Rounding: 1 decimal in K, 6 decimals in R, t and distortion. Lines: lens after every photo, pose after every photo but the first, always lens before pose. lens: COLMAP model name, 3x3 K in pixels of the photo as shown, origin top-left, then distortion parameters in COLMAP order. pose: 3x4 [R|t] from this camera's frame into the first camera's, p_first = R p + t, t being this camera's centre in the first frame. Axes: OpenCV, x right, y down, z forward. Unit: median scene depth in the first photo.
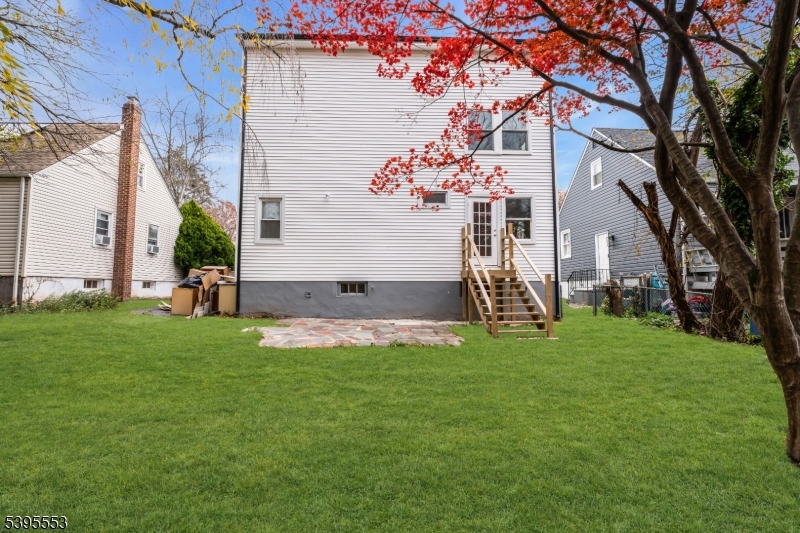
lens RADIAL K [[365.3, 0, 397.3], [0, 365.3, 265.5], [0, 0, 1]] dist [-0.003126, 0.000321]
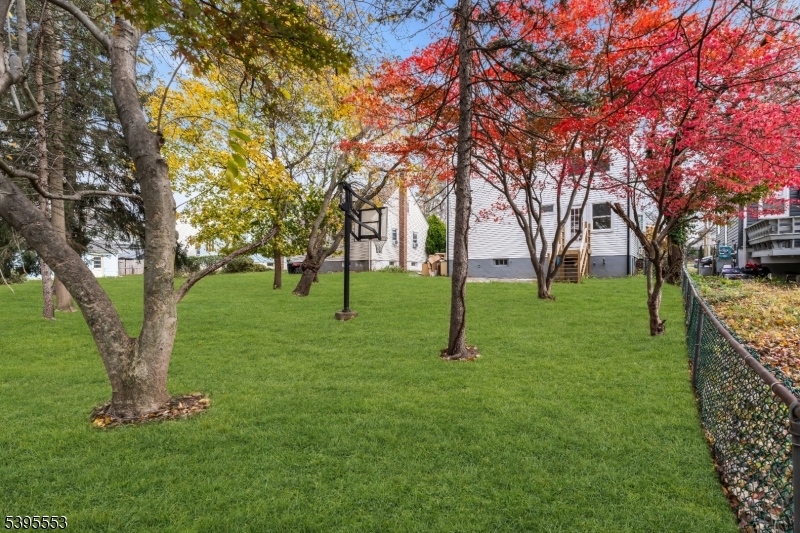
lens RADIAL K [[365.3, 0, 397.3], [0, 365.3, 265.5], [0, 0, 1]] dist [-0.003126, 0.000321]
pose [[0.793474, -0.015566, -0.608405, 0.516095], [0.044737, 0.998460, 0.032800, -0.006243], [0.606958, -0.053244, 0.792949, -0.715238]]
